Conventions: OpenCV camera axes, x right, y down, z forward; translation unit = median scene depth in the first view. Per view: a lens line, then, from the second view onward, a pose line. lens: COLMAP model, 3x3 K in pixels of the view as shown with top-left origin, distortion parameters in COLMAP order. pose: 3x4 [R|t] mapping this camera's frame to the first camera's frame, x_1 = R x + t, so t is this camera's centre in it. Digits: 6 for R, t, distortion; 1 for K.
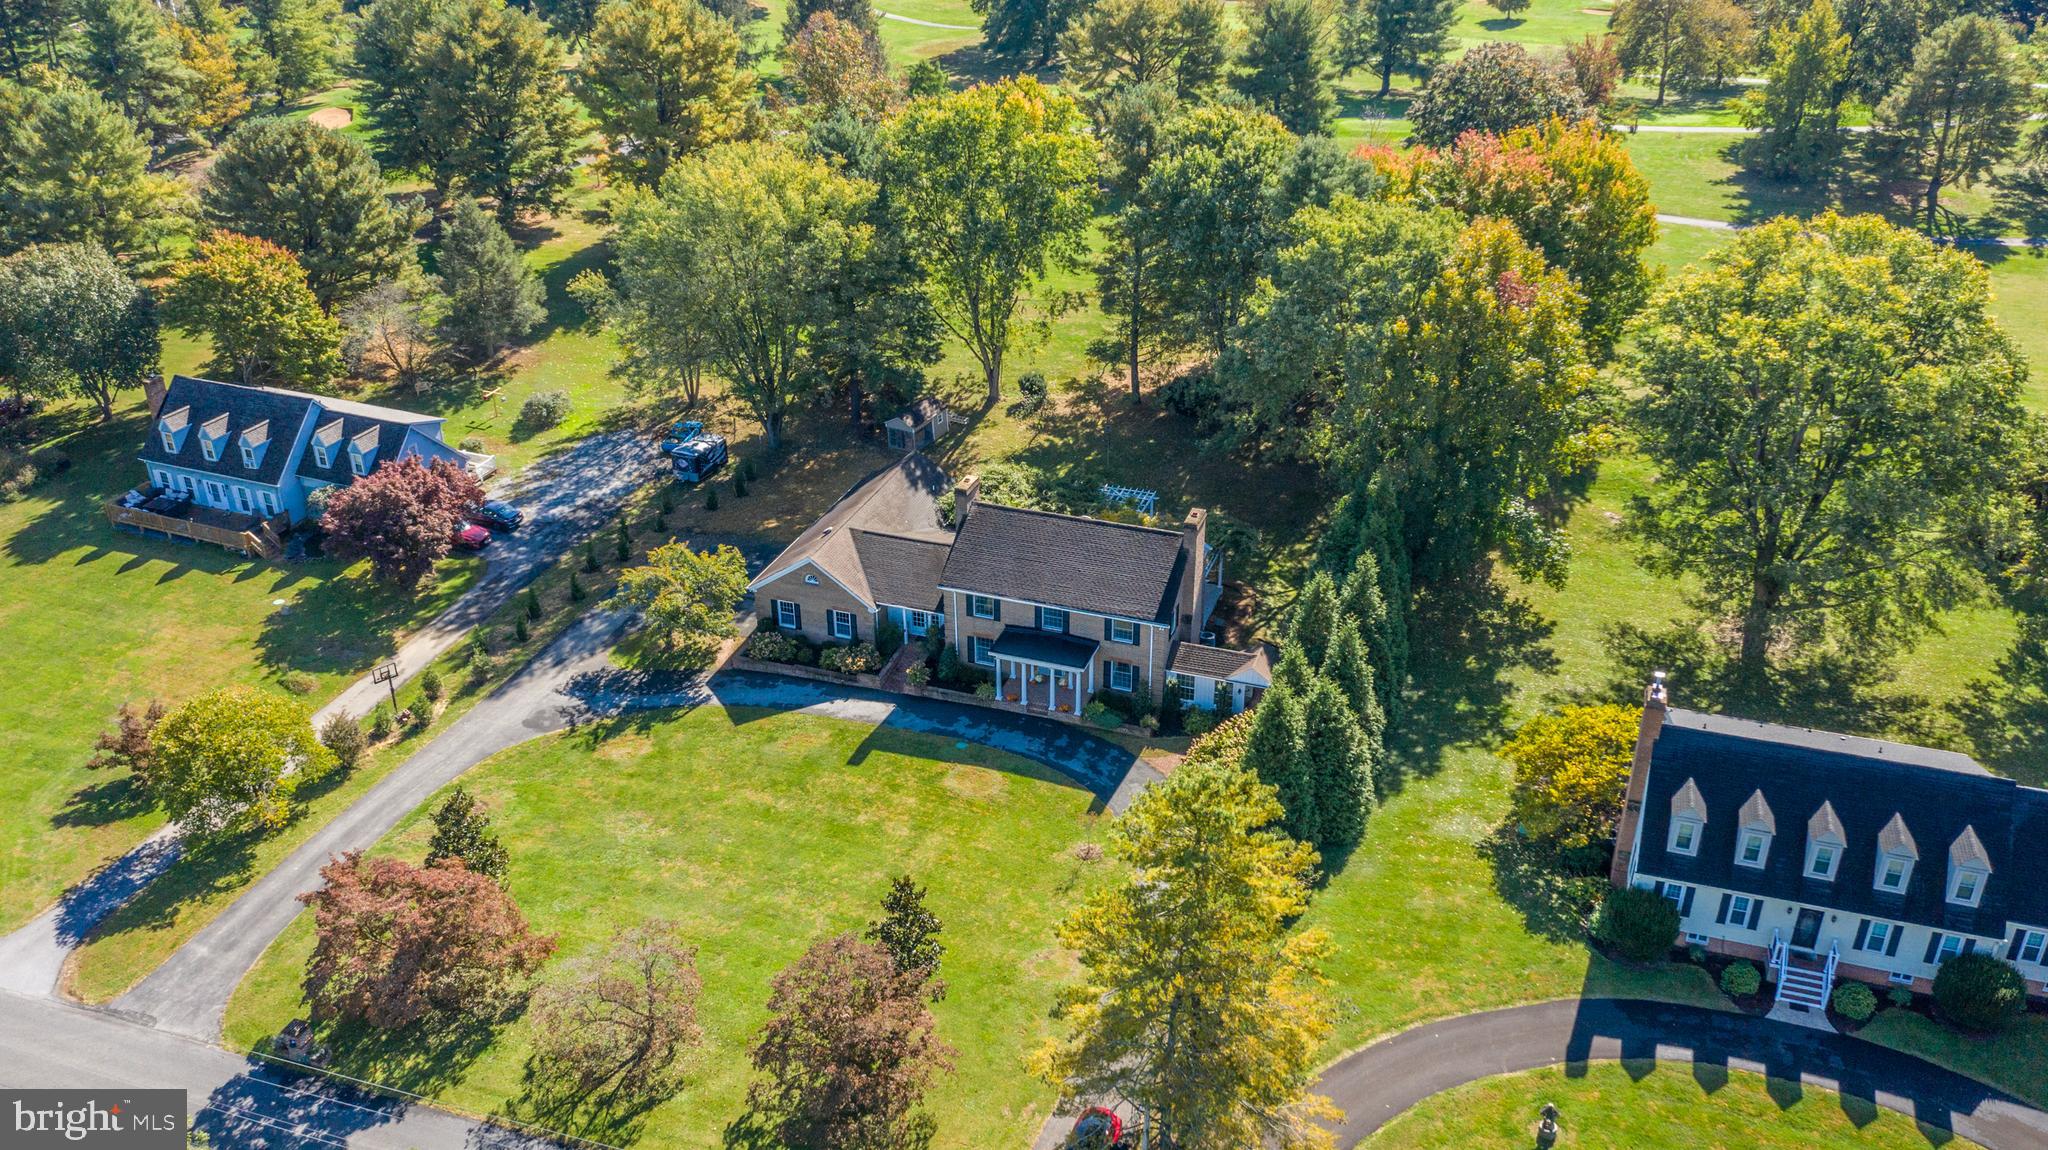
lens RADIAL K [[1672.9, 0, 1041.3], [0, 1672.9, 585.9], [0, 0, 1]] dist [-0.017322, 0.018002]
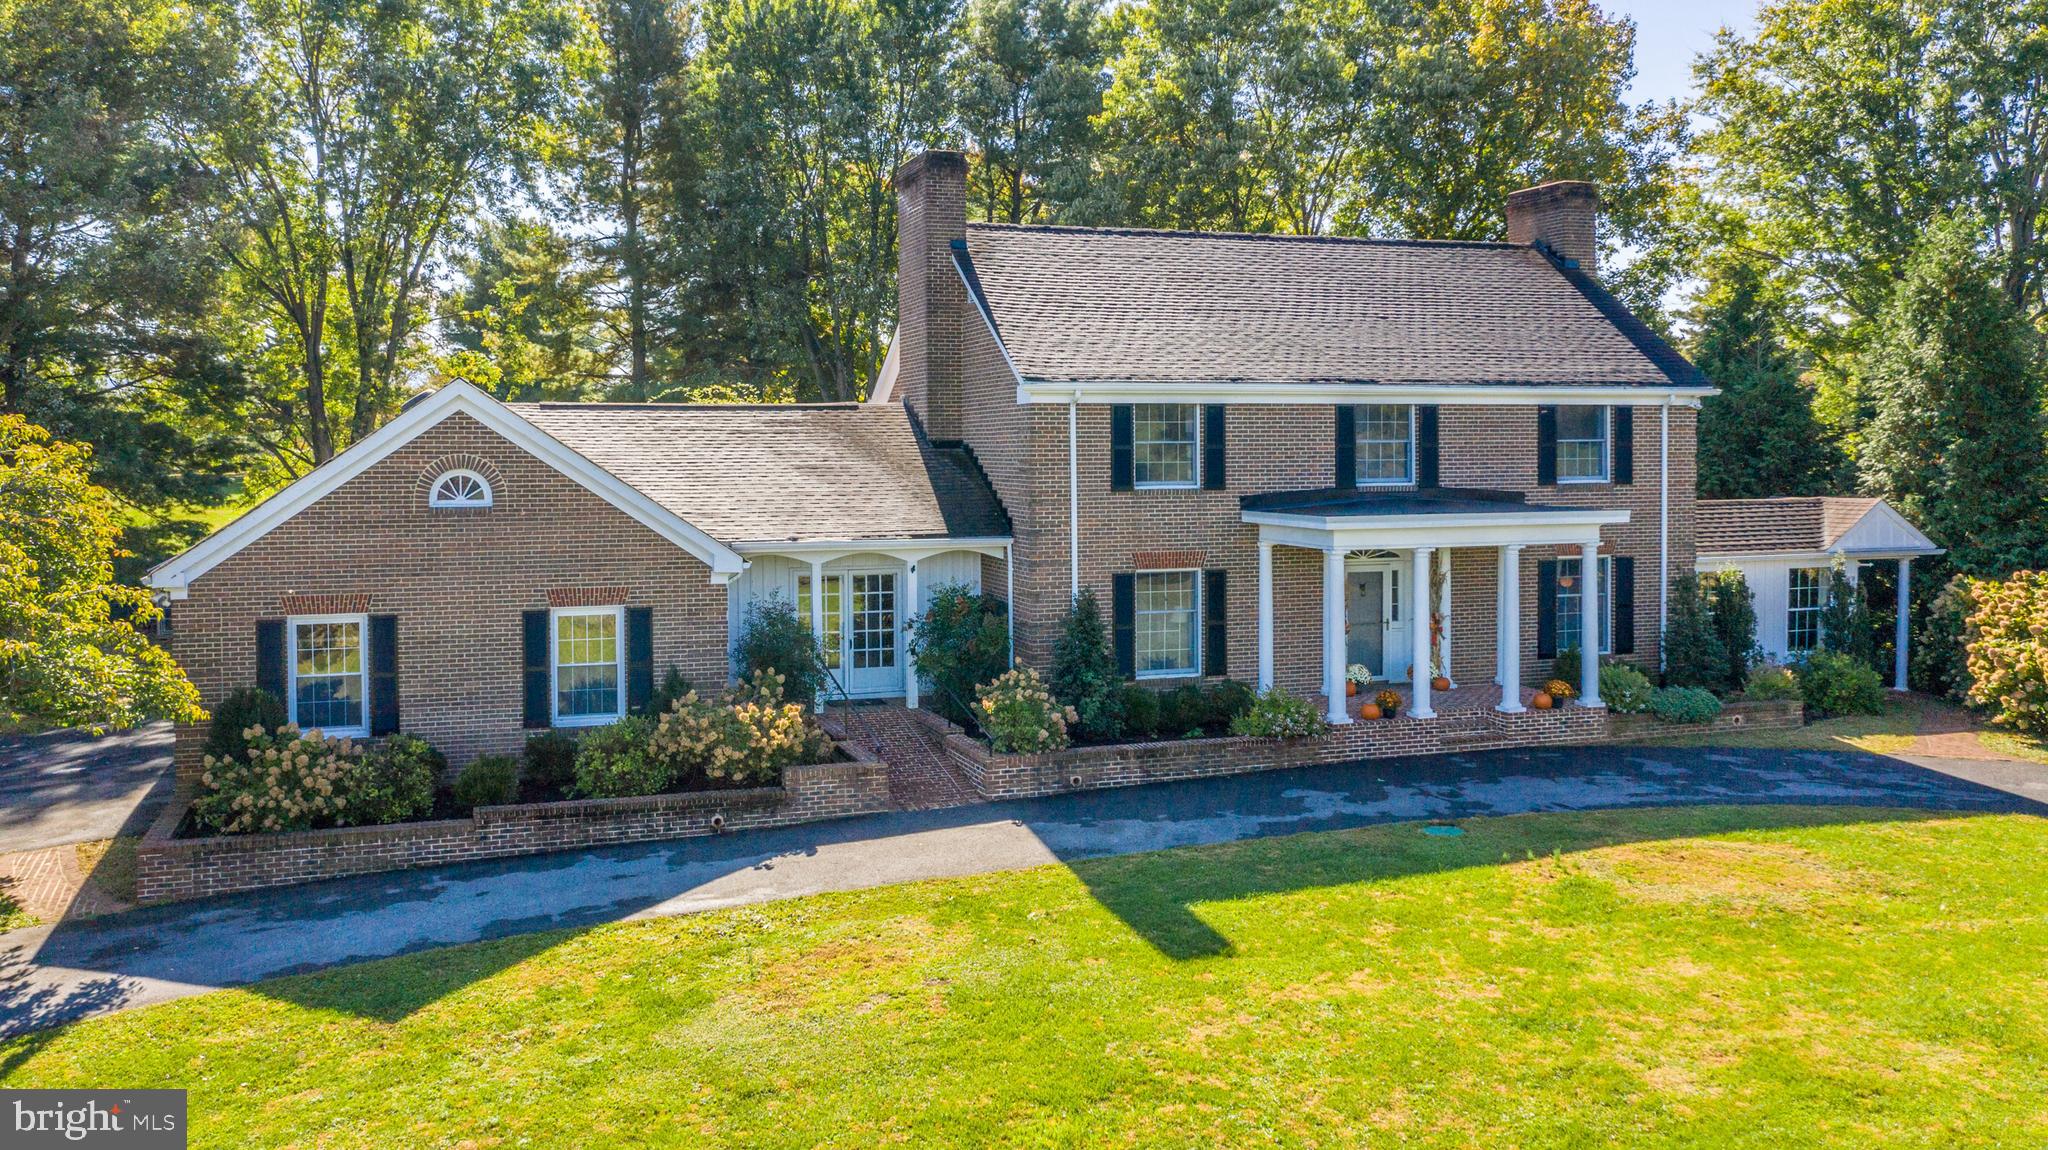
lens RADIAL K [[1682.0, 0, 981.3], [0, 1682.0, 446.9], [0, 0, 1]] dist [-0.020413, 0.001084]
pose [[0.793915, -0.001940, 0.608025, -0.224962], [0.297965, 0.872930, -0.386276, 0.109619], [-0.530014, 0.487841, 0.693611, 0.766929]]
